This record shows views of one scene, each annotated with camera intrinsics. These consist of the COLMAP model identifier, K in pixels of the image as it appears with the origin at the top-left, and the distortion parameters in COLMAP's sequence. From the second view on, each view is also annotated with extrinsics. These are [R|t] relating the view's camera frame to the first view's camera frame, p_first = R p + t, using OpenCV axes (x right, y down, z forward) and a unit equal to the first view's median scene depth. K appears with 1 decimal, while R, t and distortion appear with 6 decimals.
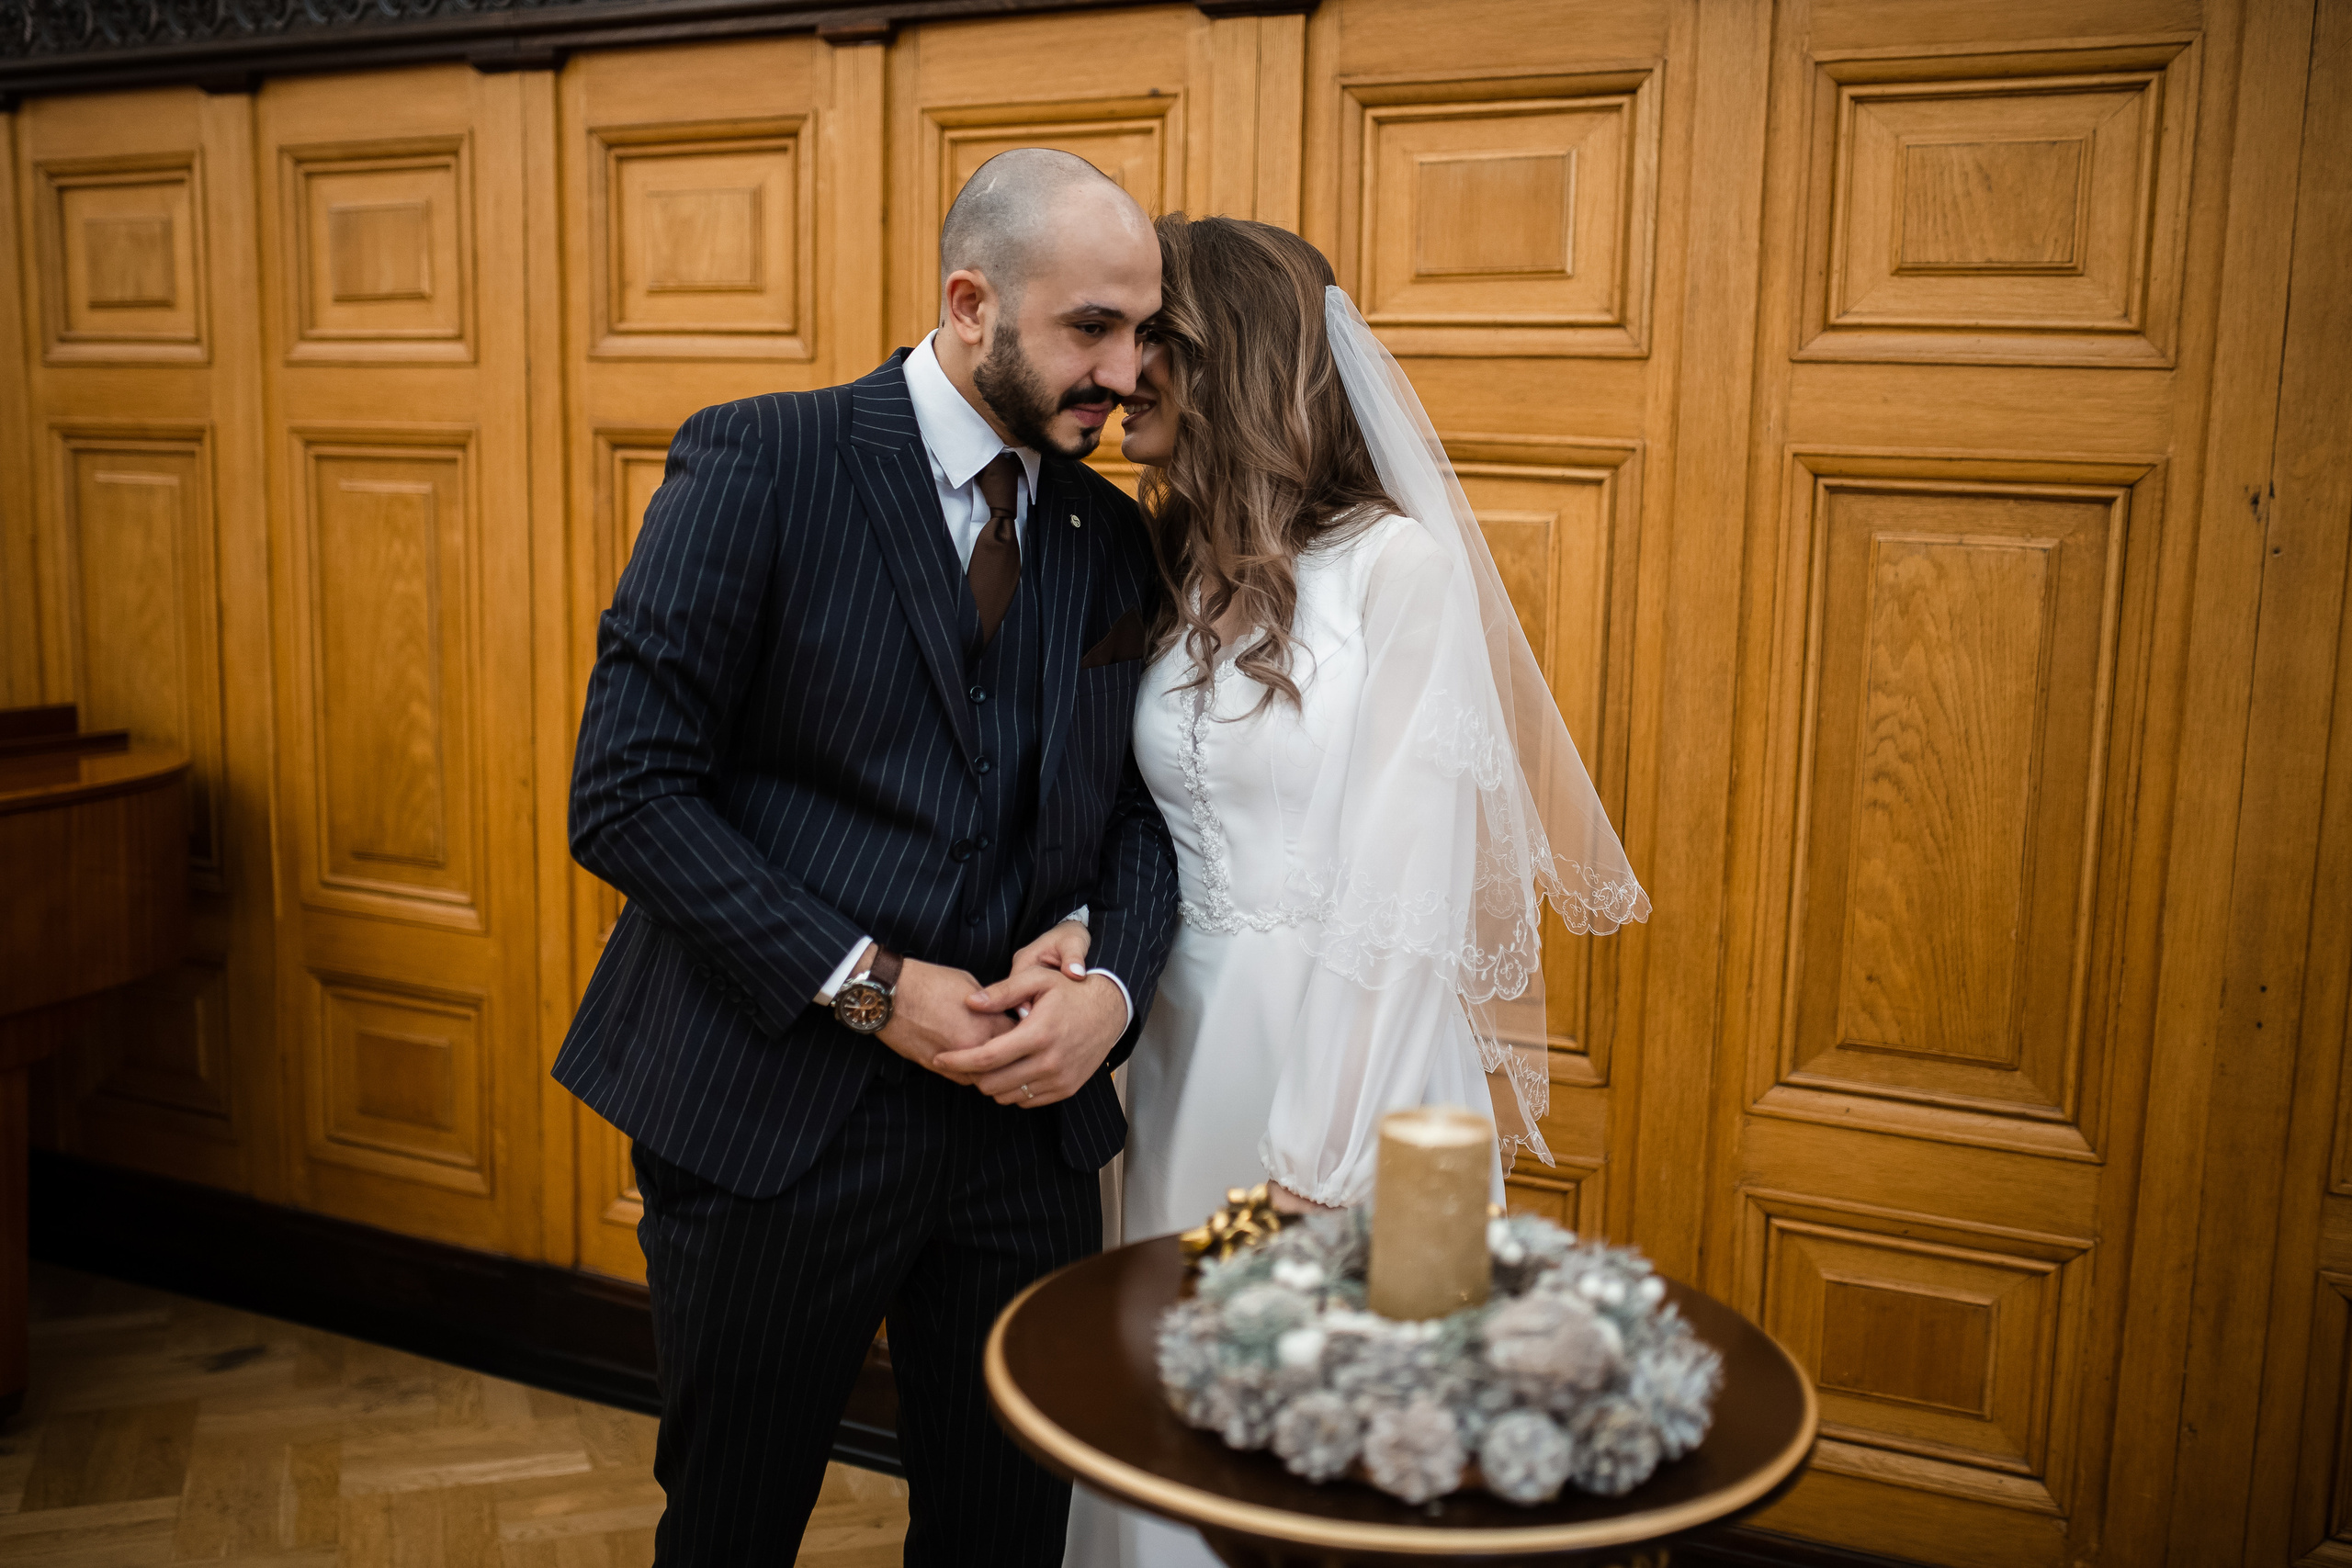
lens RADIAL K [[2227.3, 0, 1084.2], [0, 2227.3, 855.2], [0, 0, 1]] dist [-0.010819, 0.000000]
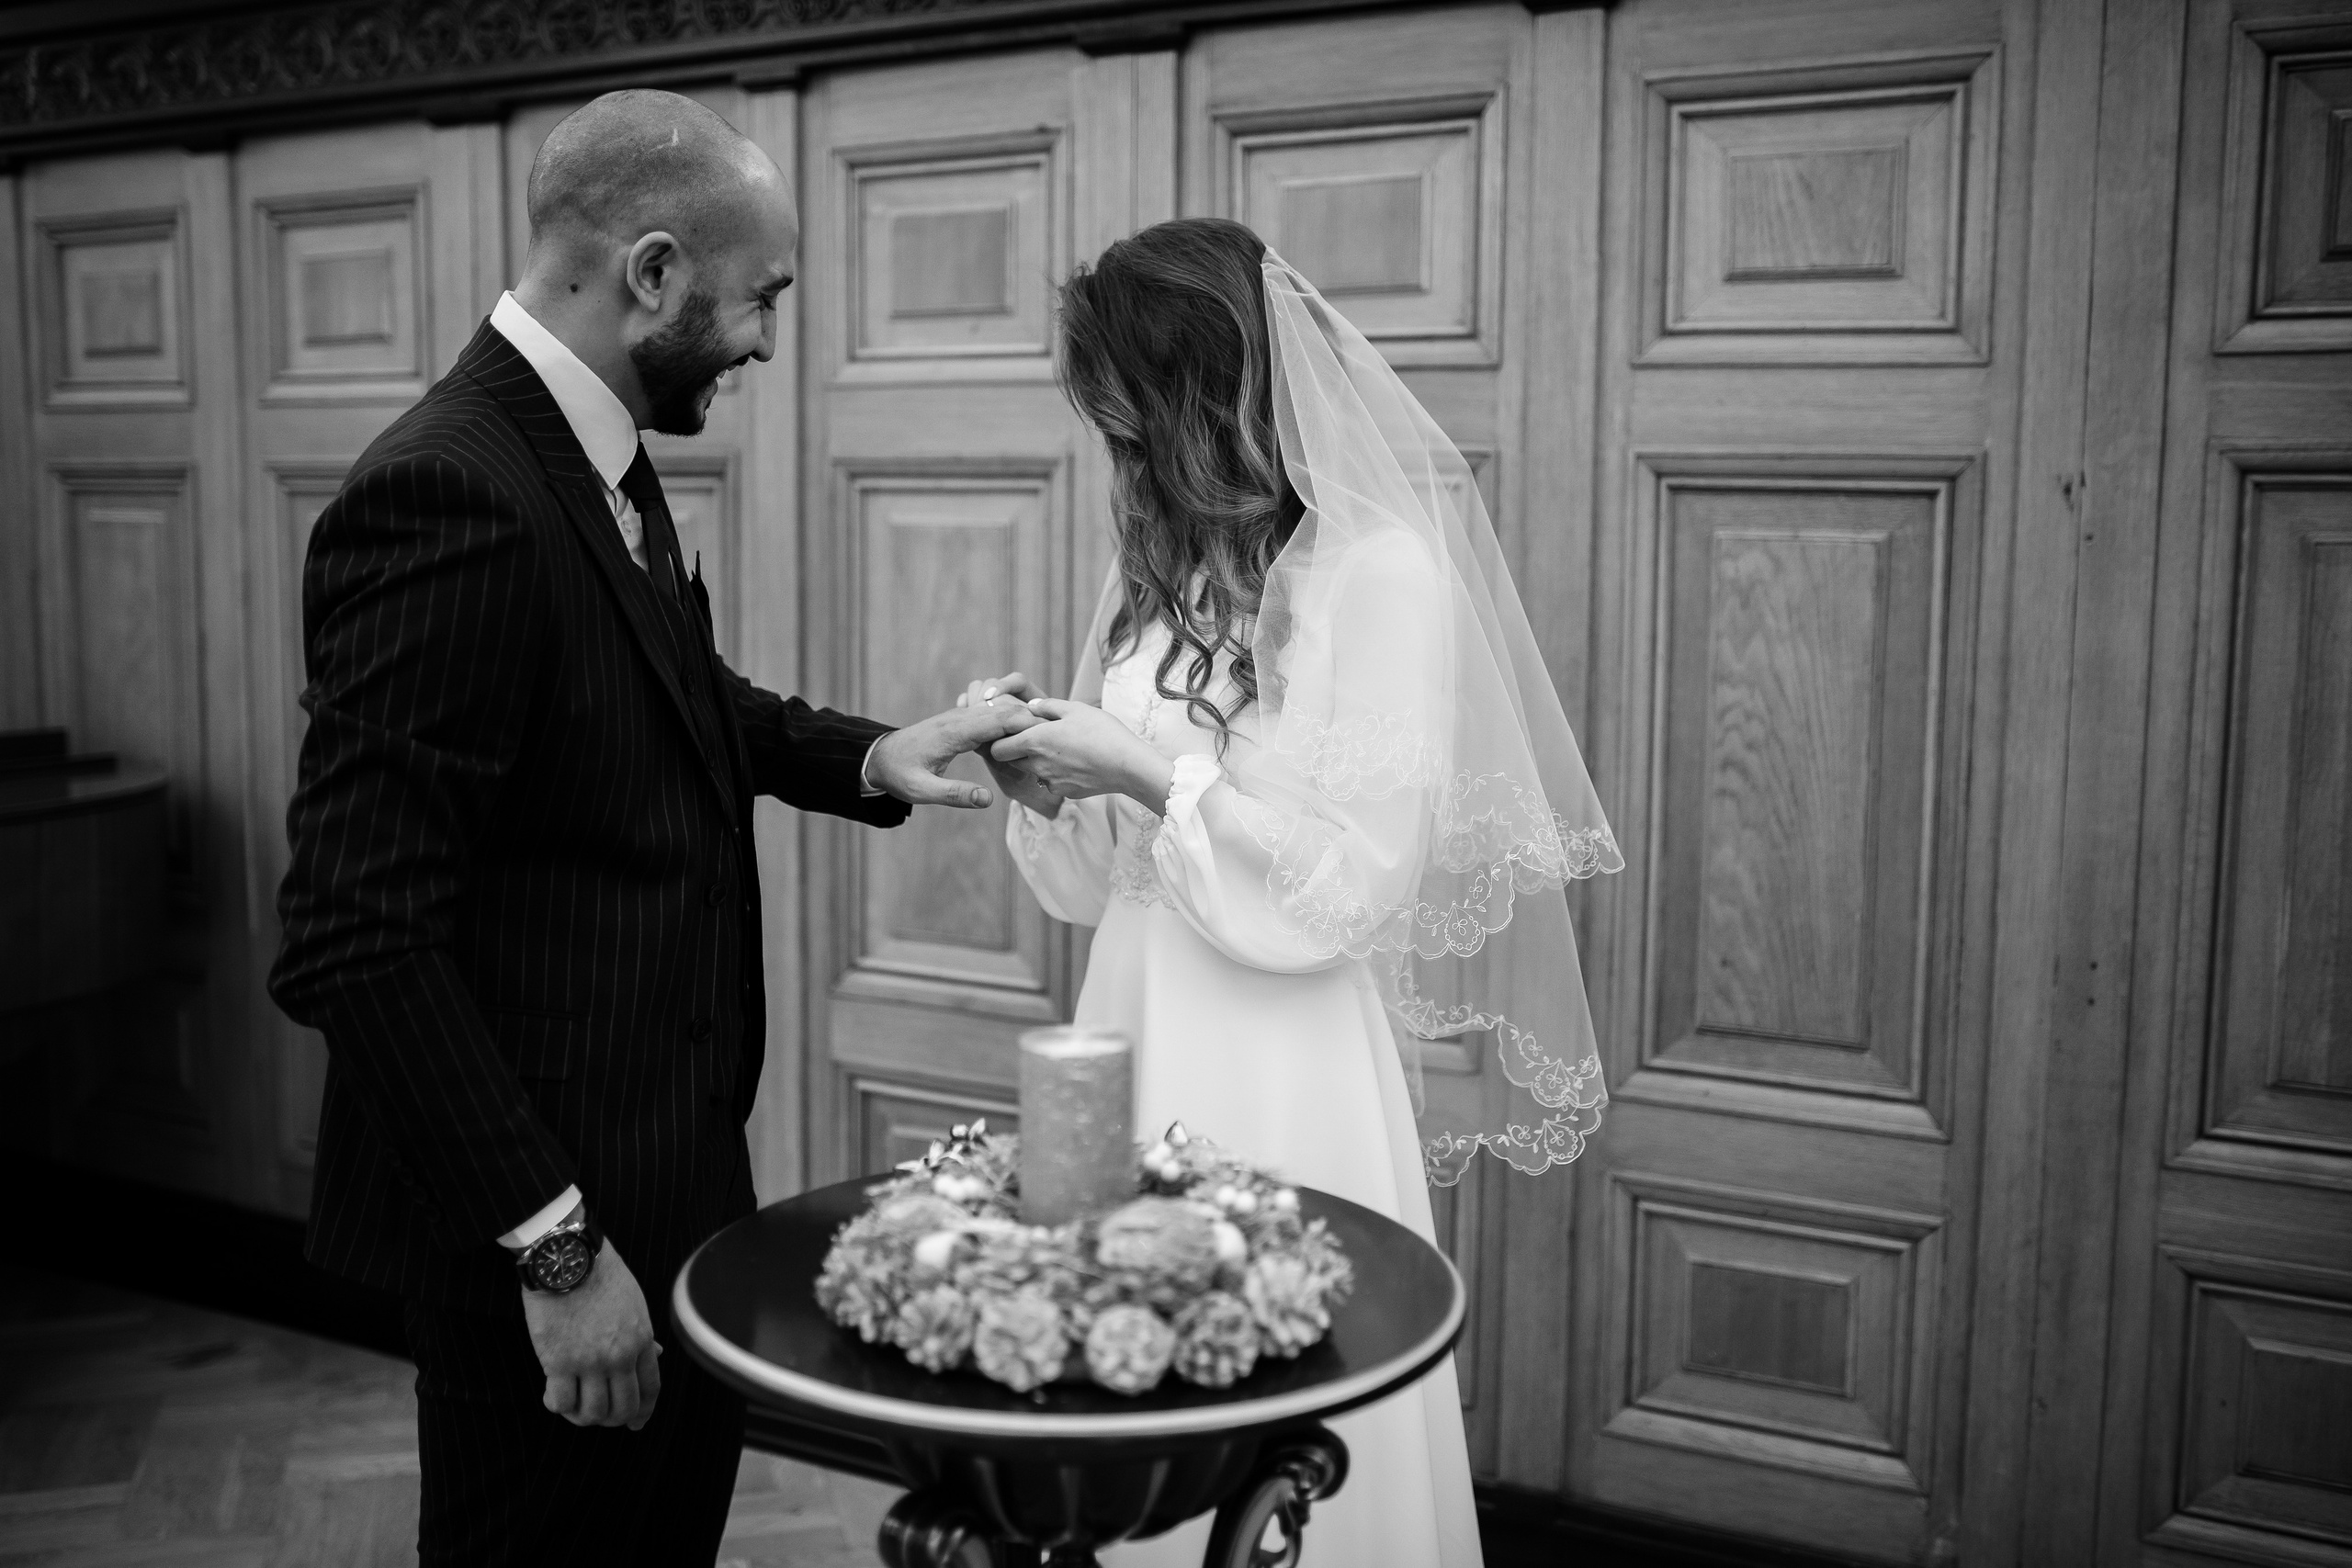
lens RADIAL K [[2227.3, 0, 1208.3], [0, 2227.3, 841.5], [0, 0, 1]] dist [-0.010819, 0.000000]
pose [[0.999390, -0.007974, -0.033993, 0.152148], [0.006501, 0.999045, -0.043215, 0.042496], [0.034305, 0.042968, 0.998487, -0.034904]]
